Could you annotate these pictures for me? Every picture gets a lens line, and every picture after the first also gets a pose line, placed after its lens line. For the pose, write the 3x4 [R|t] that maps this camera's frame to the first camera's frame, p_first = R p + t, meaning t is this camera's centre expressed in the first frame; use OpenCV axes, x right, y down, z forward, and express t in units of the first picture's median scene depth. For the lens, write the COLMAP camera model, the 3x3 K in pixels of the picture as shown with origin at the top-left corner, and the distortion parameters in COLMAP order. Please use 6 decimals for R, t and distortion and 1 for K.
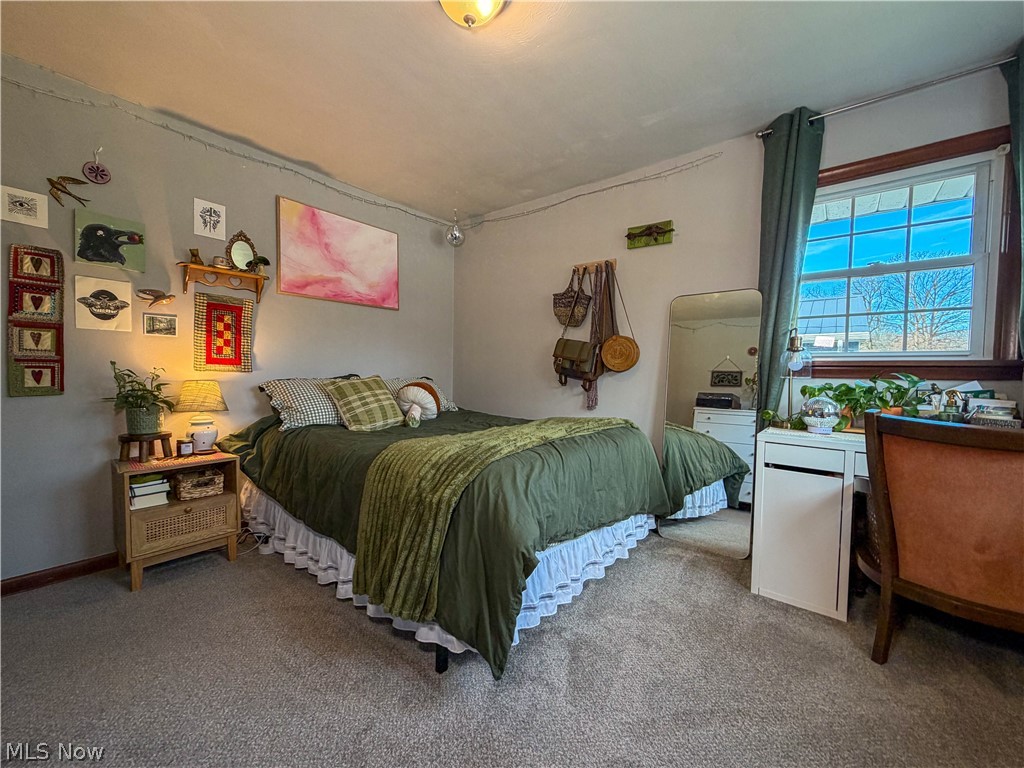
lens RADIAL K [[413.0, 0, 510.6], [0, 413.0, 383.7], [0, 0, 1]] dist [0.000065, 0.000192]
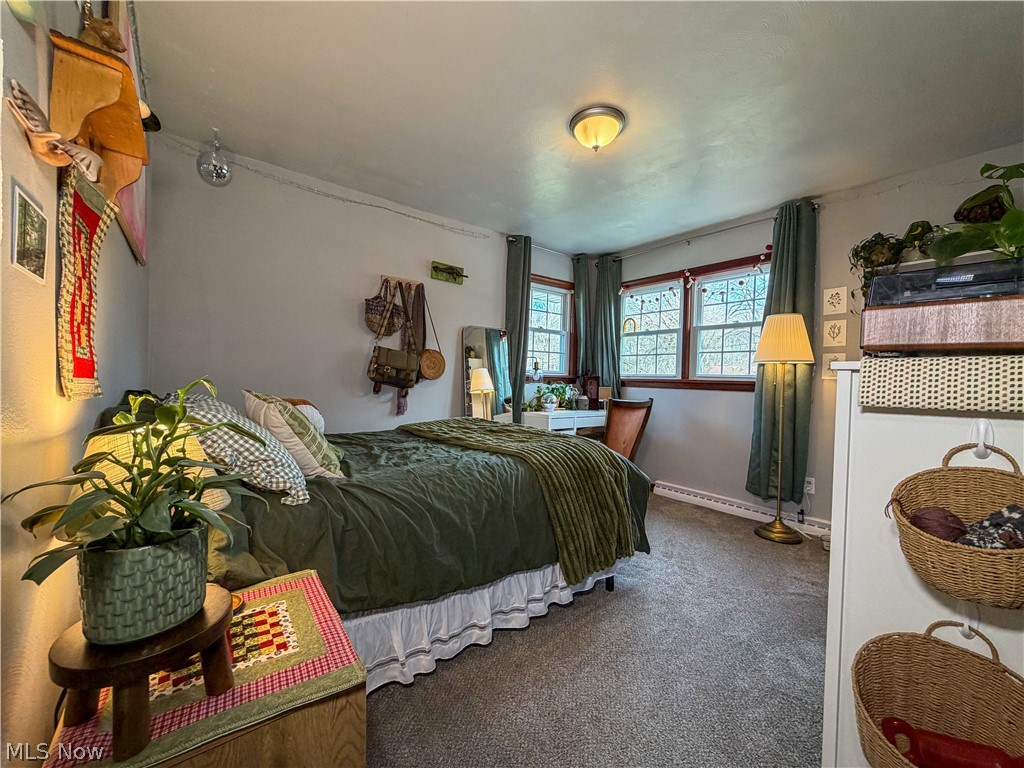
lens RADIAL K [[413.0, 0, 511.5], [0, 413.0, 384.7], [0, 0, 1]] dist [0.000065, 0.000192]
pose [[0.205038, -0.029415, 0.978312, -0.809227], [0.013095, 0.999541, 0.027309, -0.041107], [-0.978666, 0.007212, 0.205329, 0.497332]]
